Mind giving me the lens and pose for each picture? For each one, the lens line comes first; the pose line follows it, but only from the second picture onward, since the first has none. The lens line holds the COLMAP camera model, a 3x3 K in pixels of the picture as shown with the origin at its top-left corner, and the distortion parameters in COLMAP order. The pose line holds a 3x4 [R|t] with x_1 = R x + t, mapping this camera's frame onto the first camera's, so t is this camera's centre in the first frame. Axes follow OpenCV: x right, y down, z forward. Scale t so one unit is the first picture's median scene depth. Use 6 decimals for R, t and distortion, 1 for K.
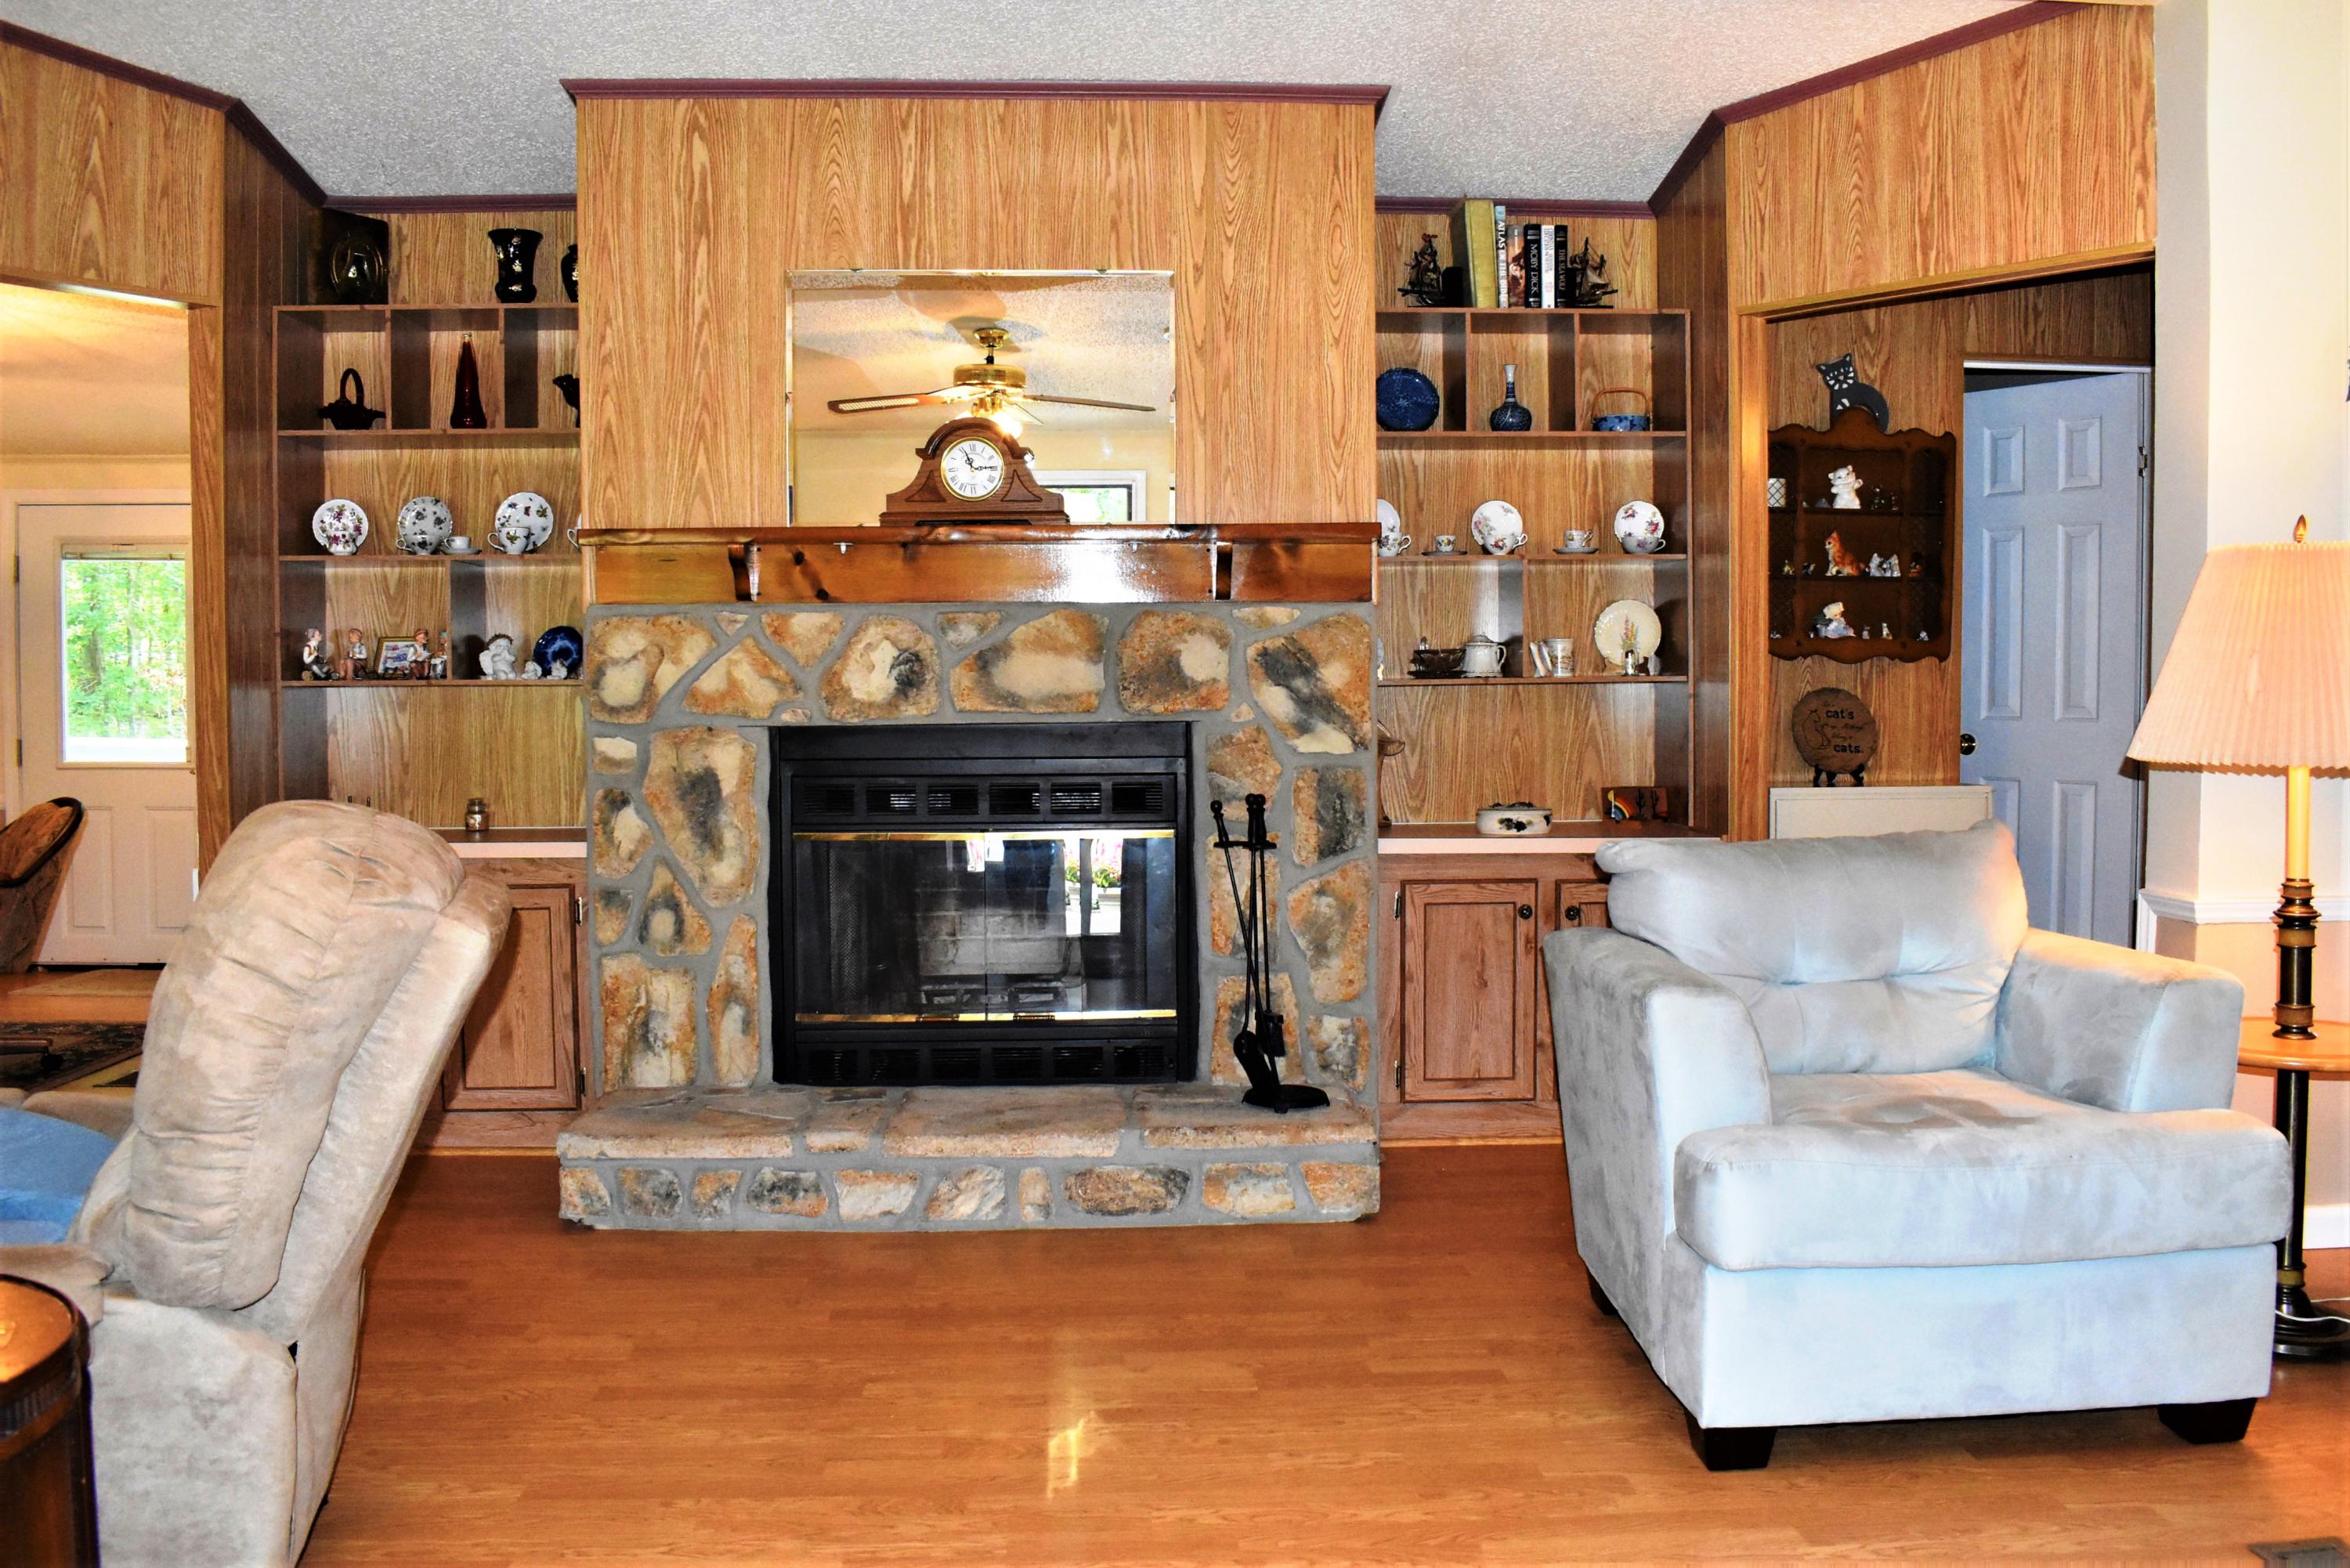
lens RADIAL K [[2115.6, 0, 1243.1], [0, 2115.6, 756.3], [0, 0, 1]] dist [-0.101518, 0.014646]
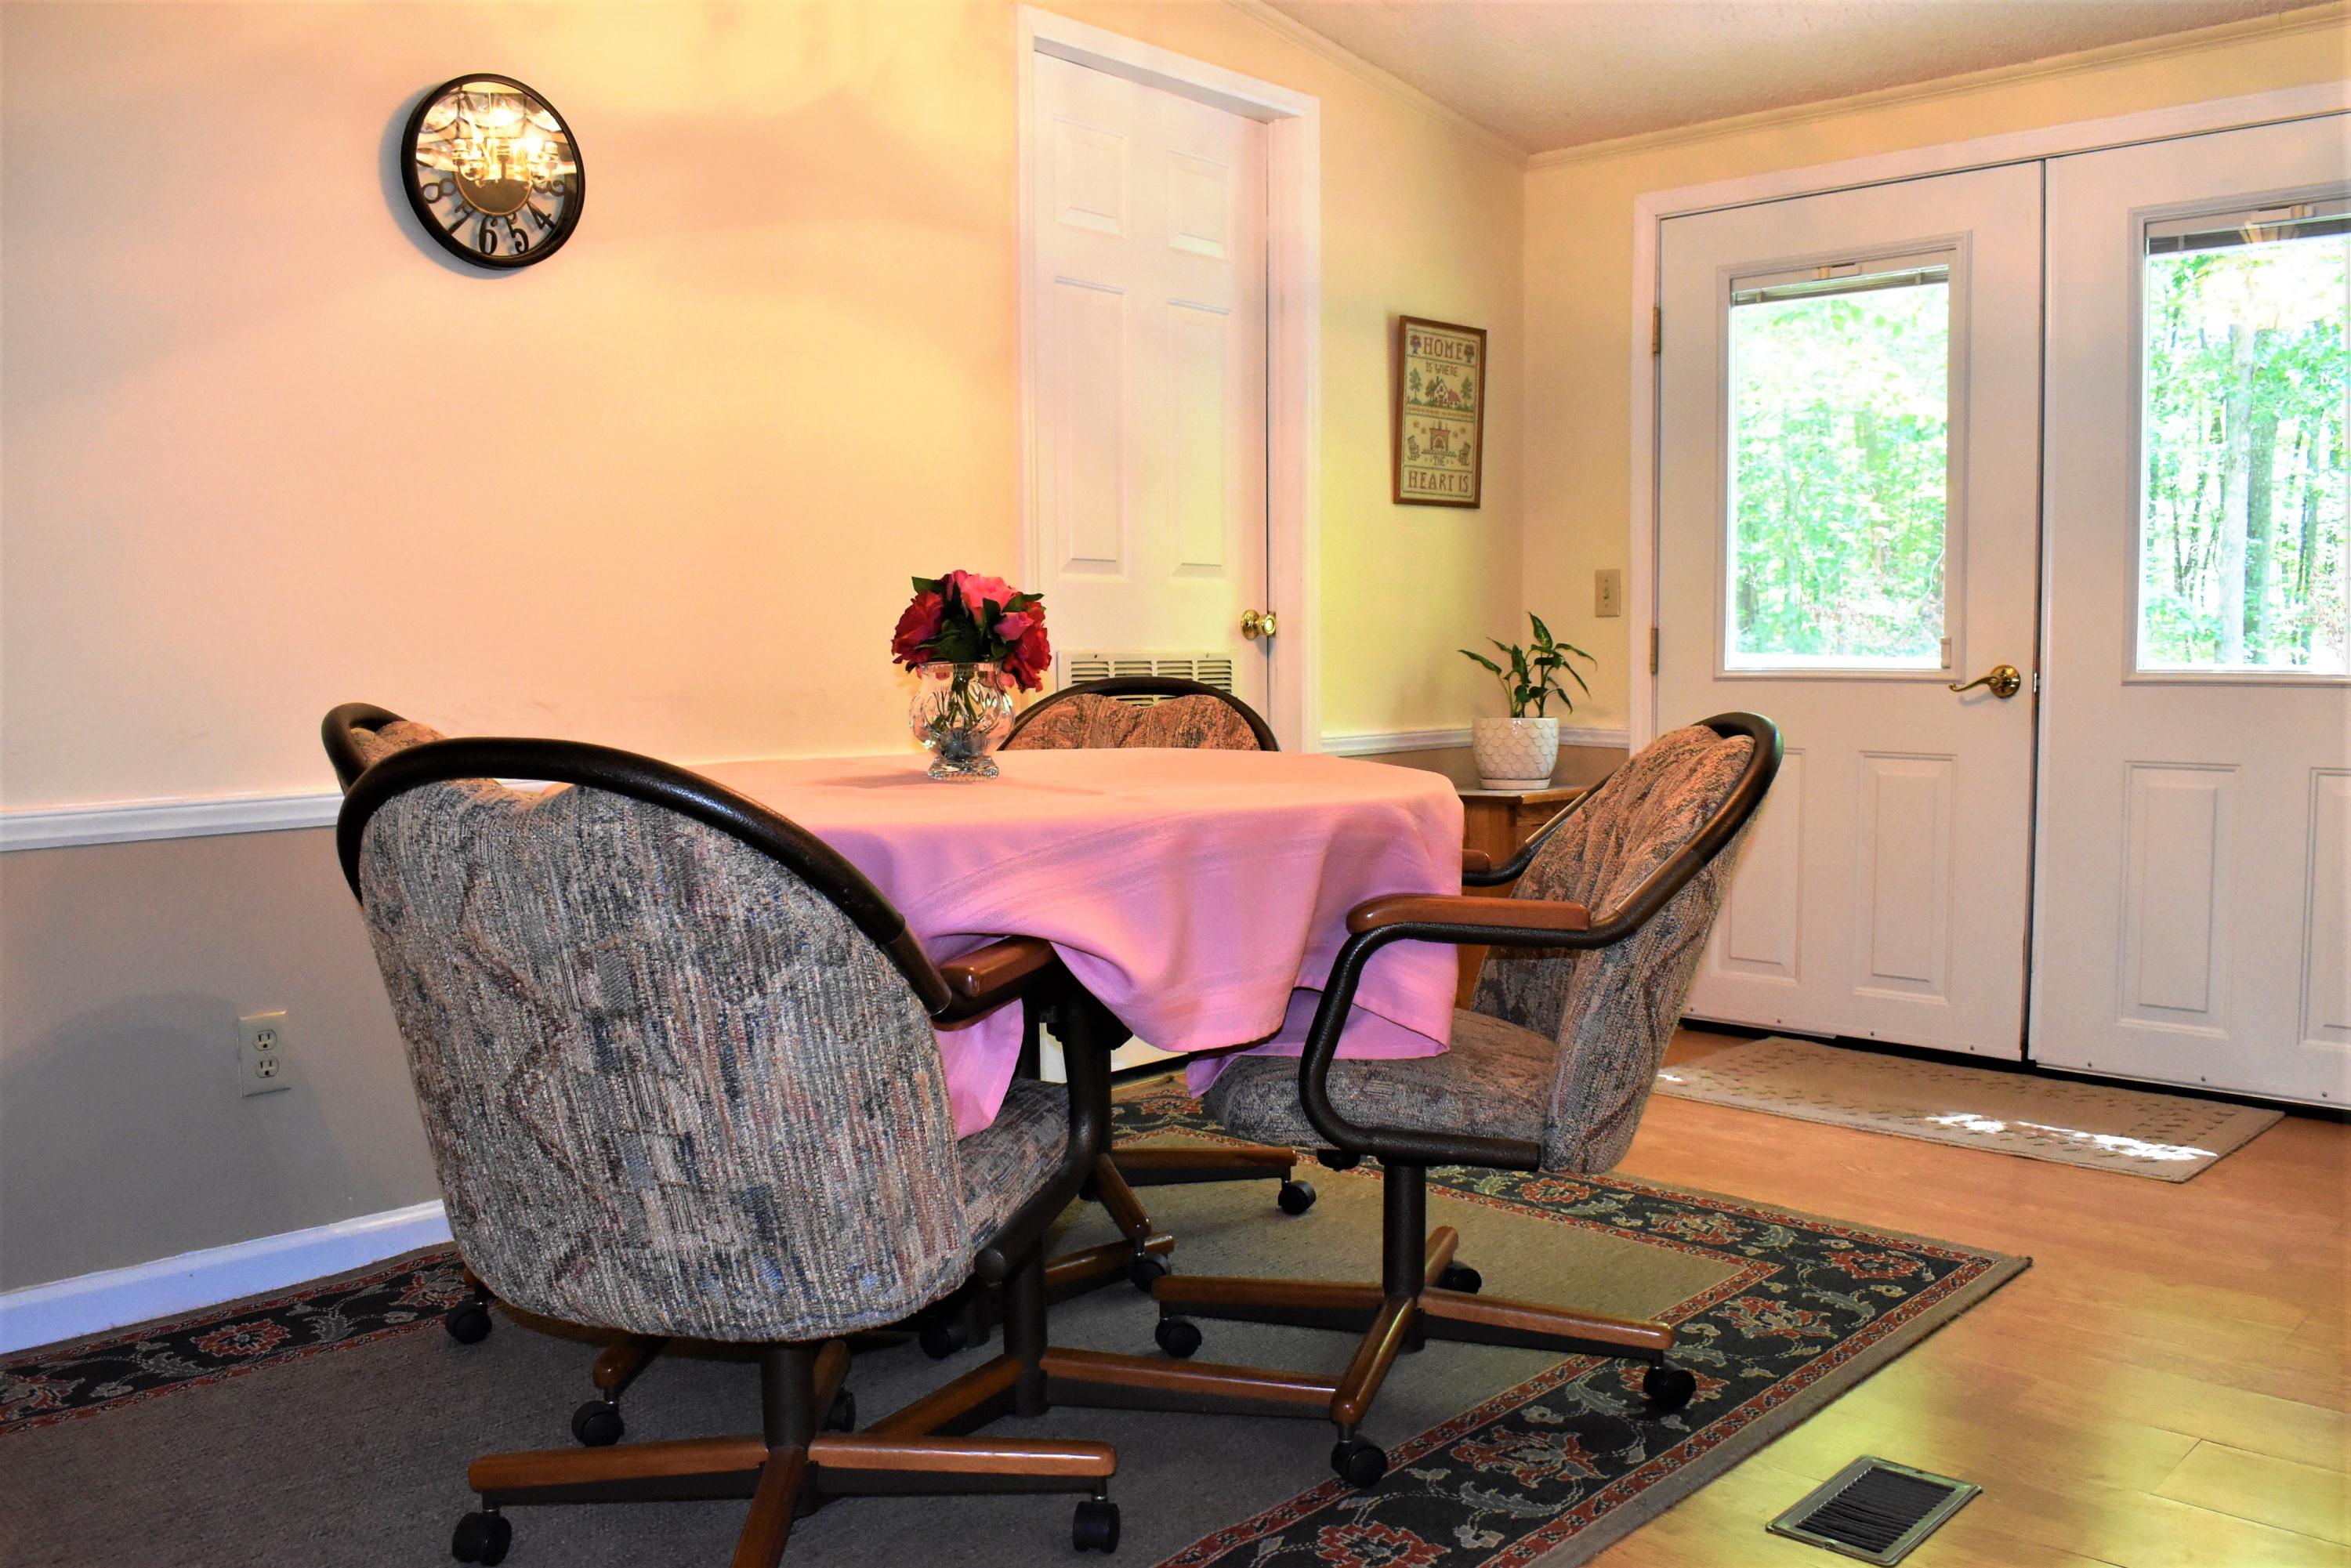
lens RADIAL K [[1913.0, 0, 1217.2], [0, 1913.0, 779.0], [0, 0, 1]] dist [-0.093899, 0.009208]
pose [[0.713462, 0.046067, -0.699178, -0.476634], [-0.026518, 0.998897, 0.038754, 0.024604], [0.700192, -0.009109, 0.713896, 0.817452]]
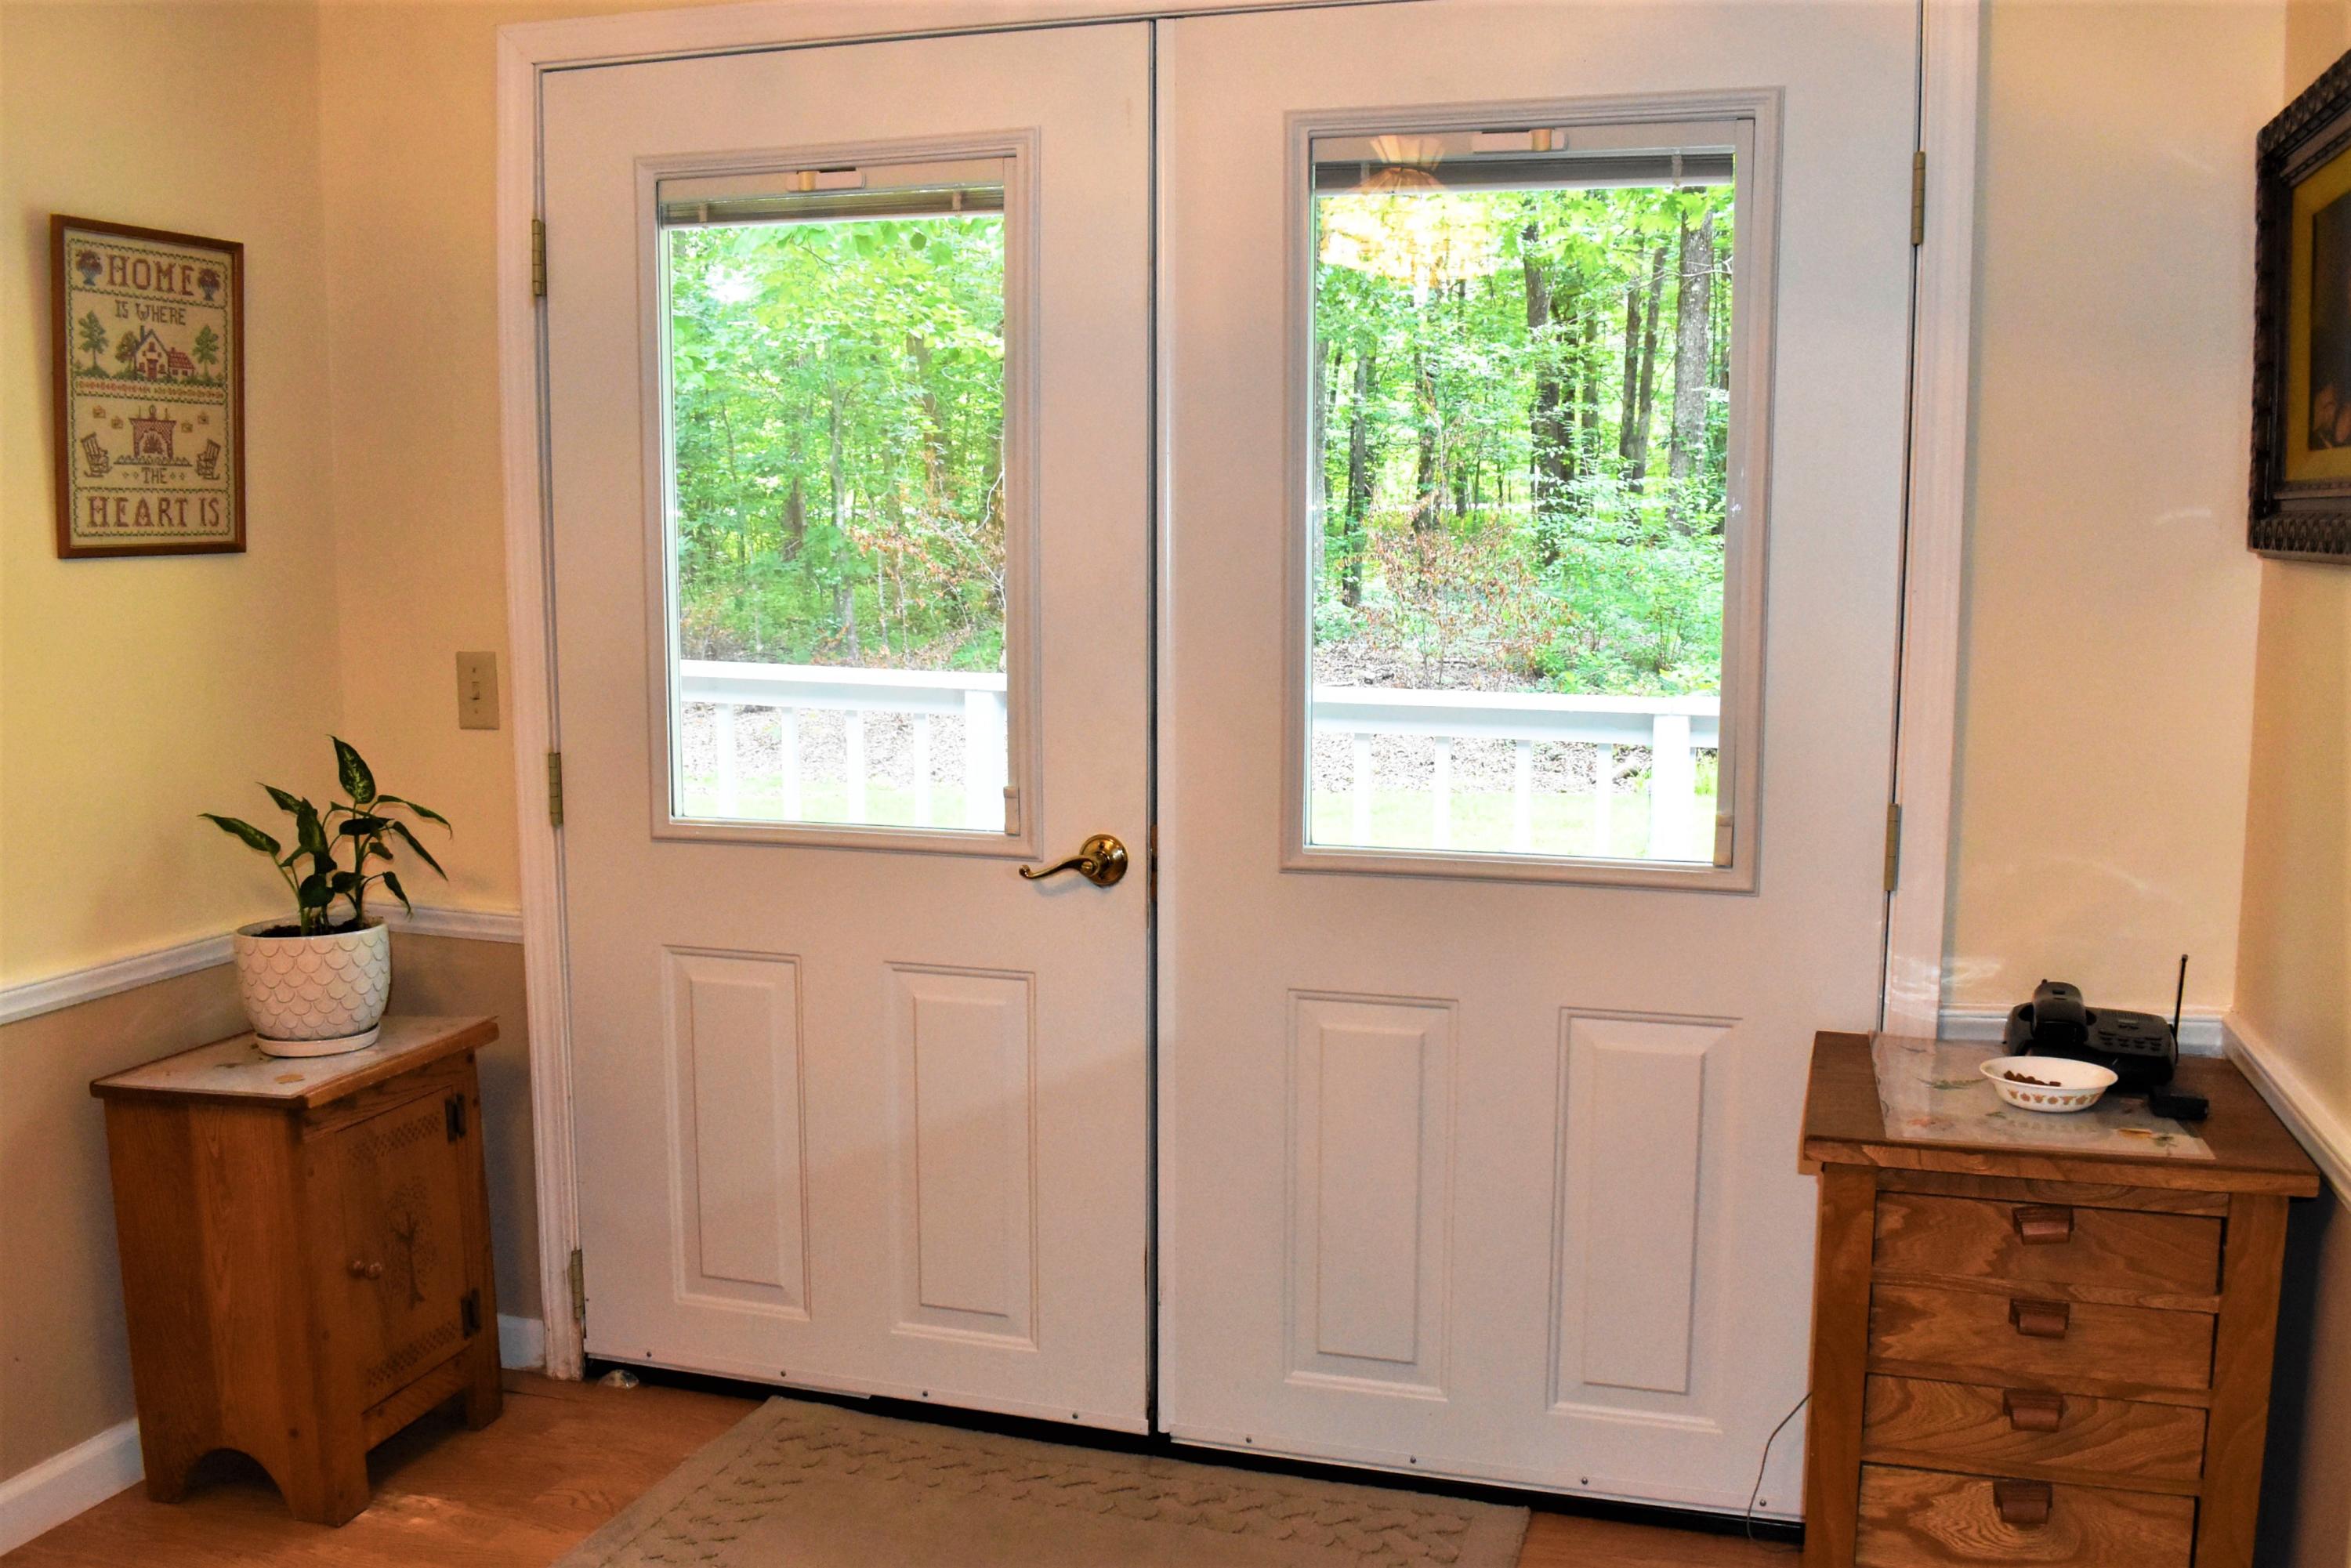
lens RADIAL K [[1913.0, 0, 1217.2], [0, 1913.0, 779.0], [0, 0, 1]] dist [-0.093899, 0.009208]
pose [[0.955832, 0.041877, -0.290915, -0.607637], [-0.015268, 0.995536, 0.093142, -0.056017], [0.293517, -0.084586, 0.952204, 1.114190]]
